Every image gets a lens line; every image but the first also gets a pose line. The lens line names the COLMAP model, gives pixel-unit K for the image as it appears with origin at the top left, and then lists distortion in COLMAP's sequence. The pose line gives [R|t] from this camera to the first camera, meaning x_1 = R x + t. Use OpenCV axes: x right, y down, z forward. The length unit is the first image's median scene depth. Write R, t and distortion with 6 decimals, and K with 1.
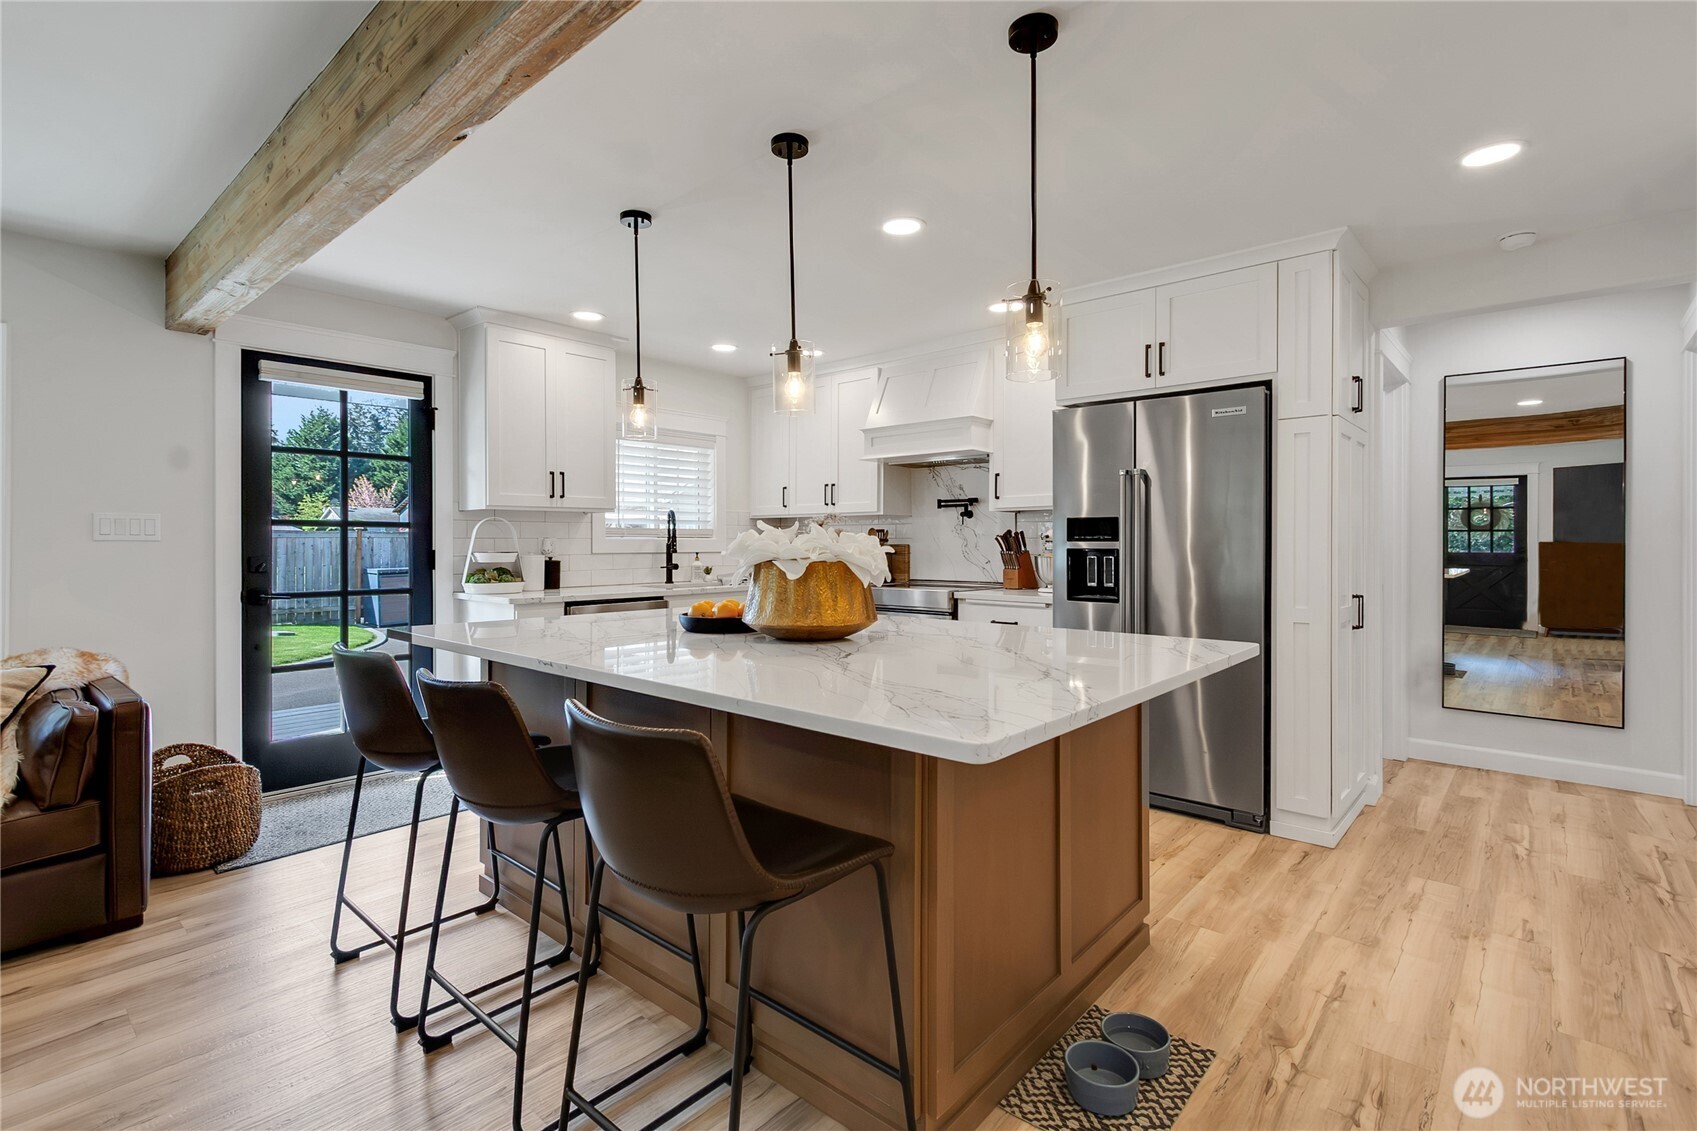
lens RADIAL K [[787.7, 0, 840.4], [0, 787.7, 540.5], [0, 0, 1]] dist [0.000951, -0.000291]
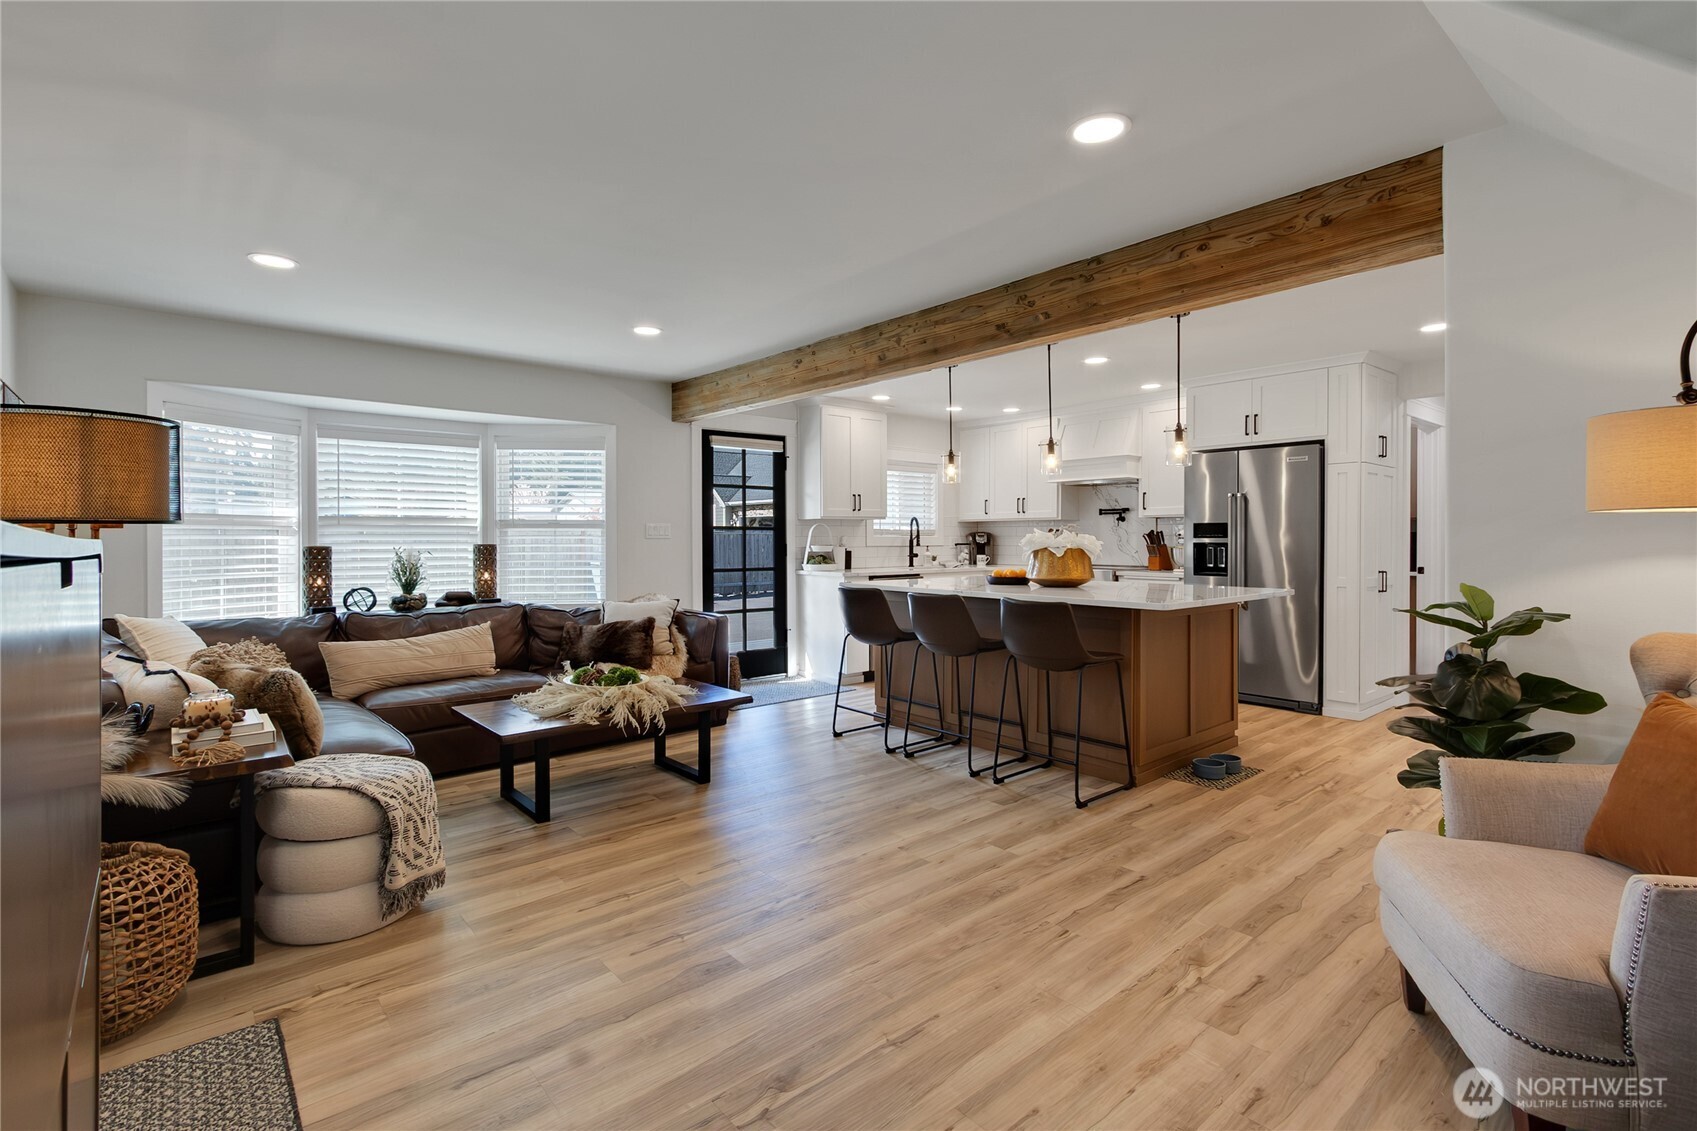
lens RADIAL K [[782.3, 0, 853.2], [0, 782.3, 544.9], [0, 0, 1]] dist [0.001663, 0.000210]
pose [[0.991671, -0.000324, -0.128797, -0.175178], [0.001720, 0.999941, 0.010725, -0.002940], [0.128786, -0.010857, 0.991613, -0.602834]]
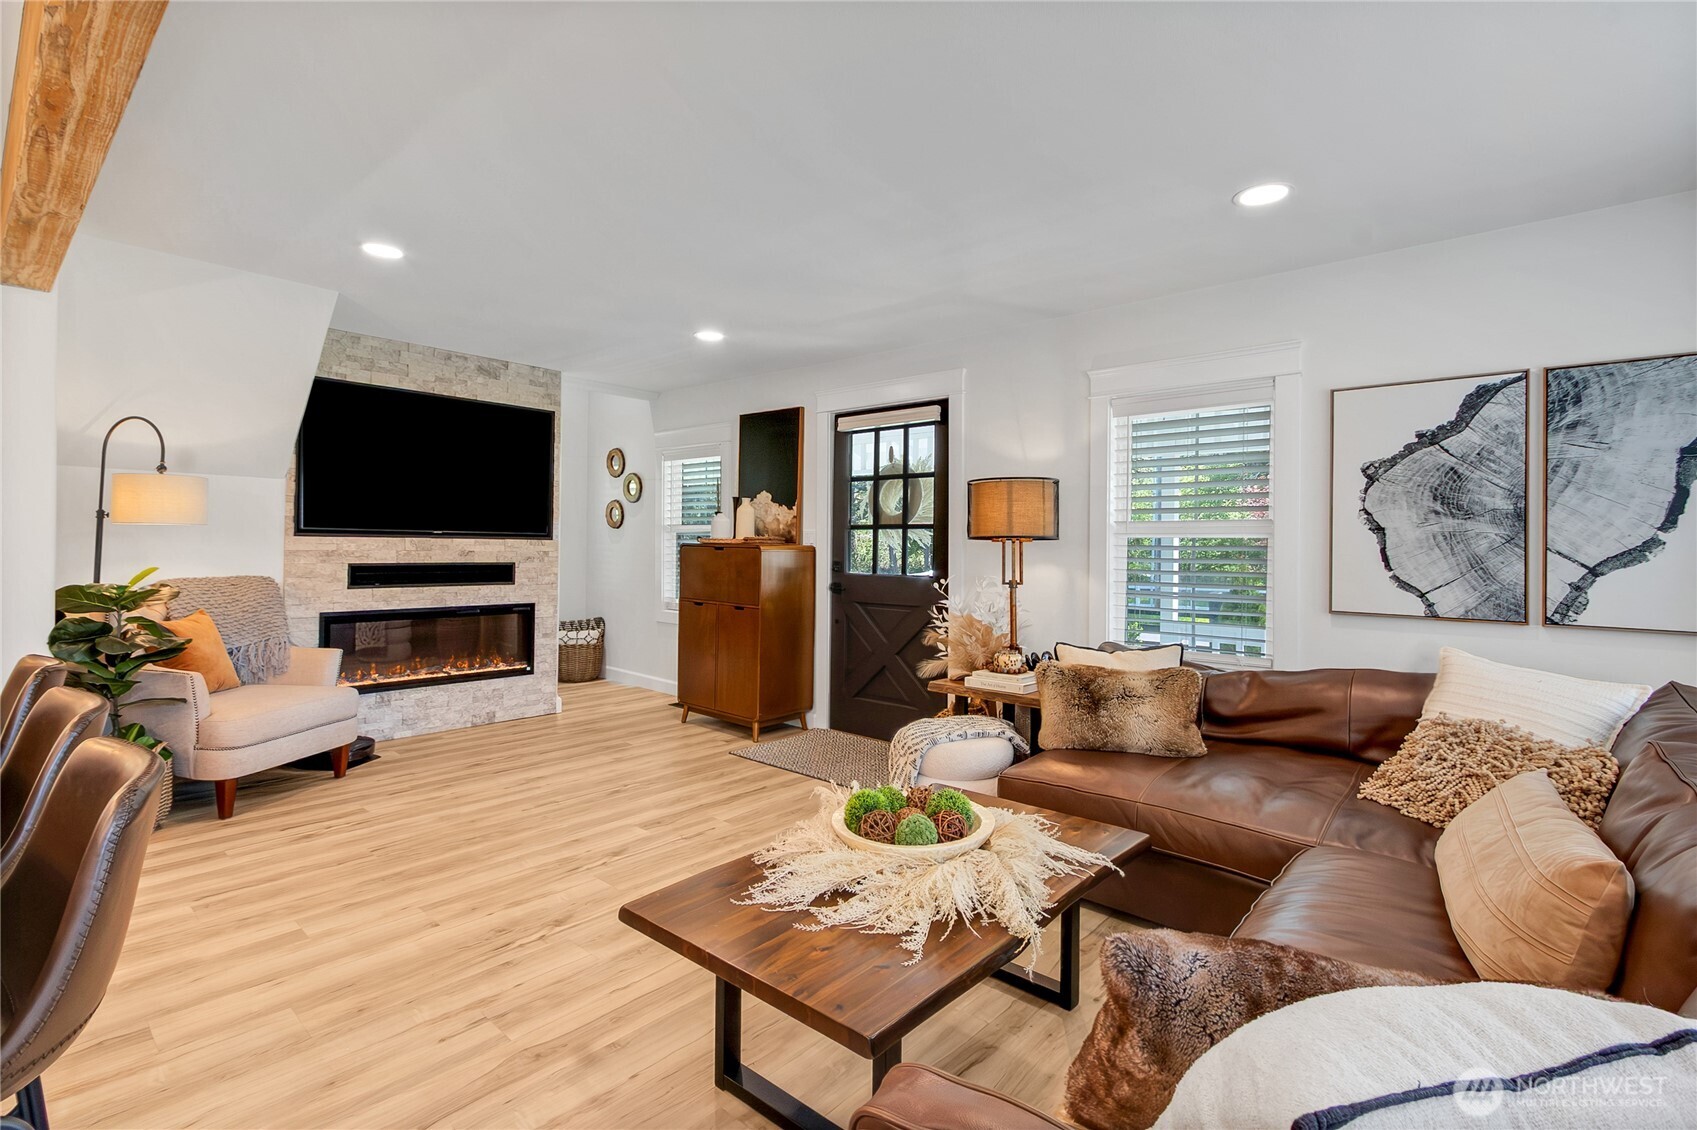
lens RADIAL K [[787.7, 0, 840.4], [0, 787.7, 540.0], [0, 0, 1]] dist [0.000951, -0.000291]
pose [[-0.999872, -0.012757, 0.009628, -0.541205], [-0.012859, 0.999861, -0.010655, 0.001993], [-0.009491, -0.010778, -0.999897, 0.756505]]
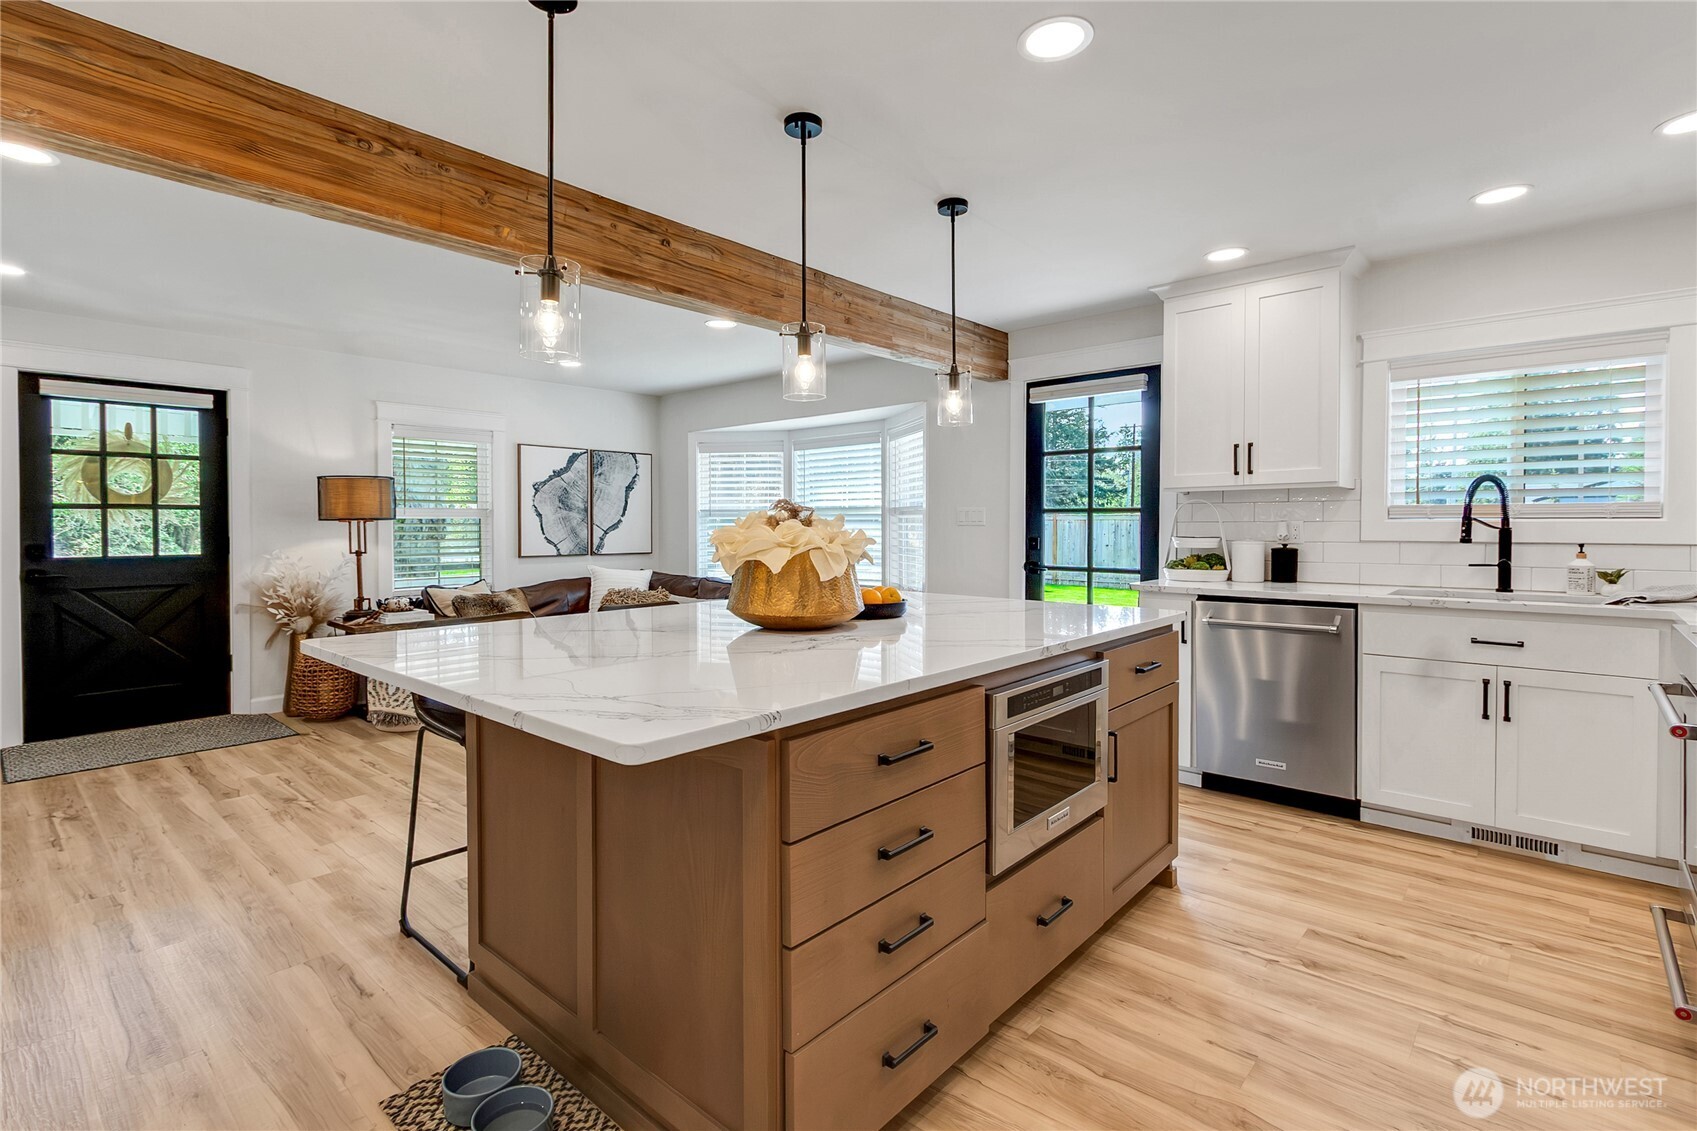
lens RADIAL K [[810.5, 0, 845.6], [0, 810.5, 537.5], [0, 0, 1]] dist [0.003059, -0.000060]
pose [[-0.005587, 0.016008, -0.999856, 0.555806], [0.003999, 0.999864, 0.015985, -0.001715], [0.999976, -0.003909, -0.005651, 0.615005]]
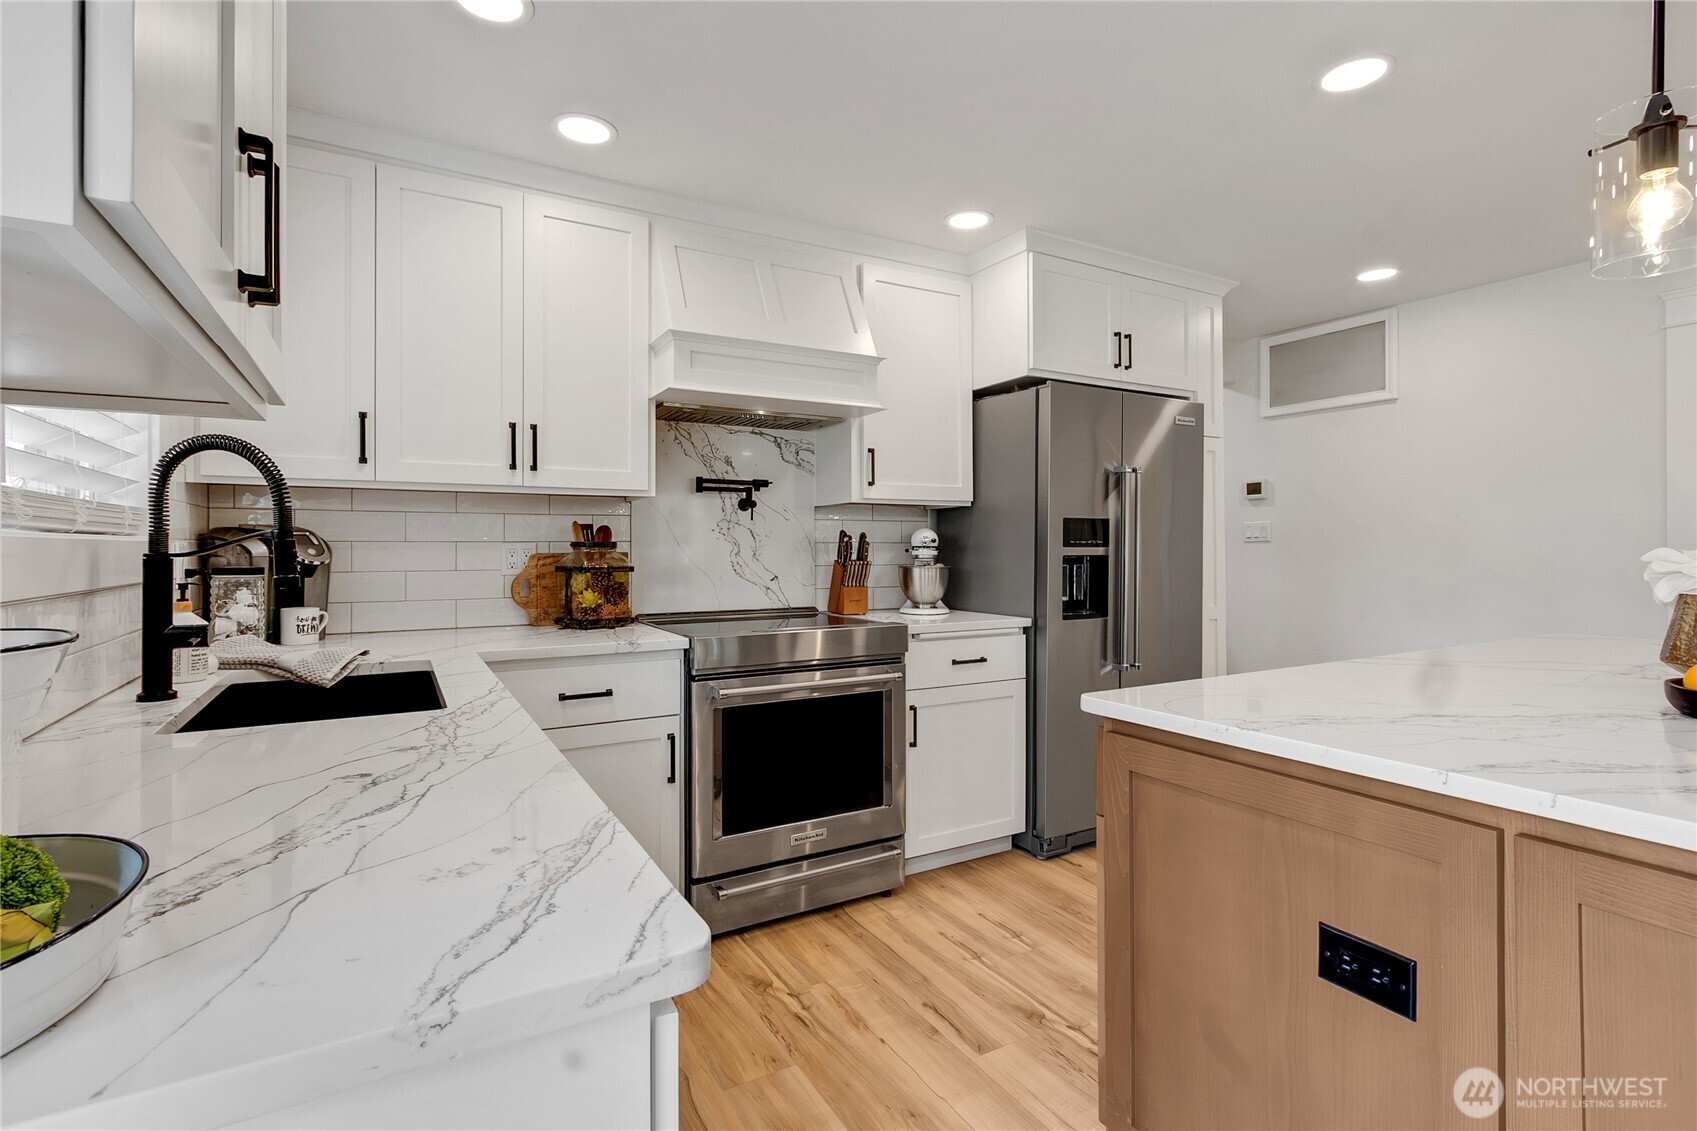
lens RADIAL K [[794.4, 0, 840.0], [0, 794.4, 546.1], [0, 0, 1]] dist [-0.000948, 0.000331]
pose [[0.333188, 0.000826, 0.942860, -0.515845], [-0.000866, 0.999999, -0.000570, 0.000857], [-0.942860, -0.000627, 0.333188, 0.877461]]
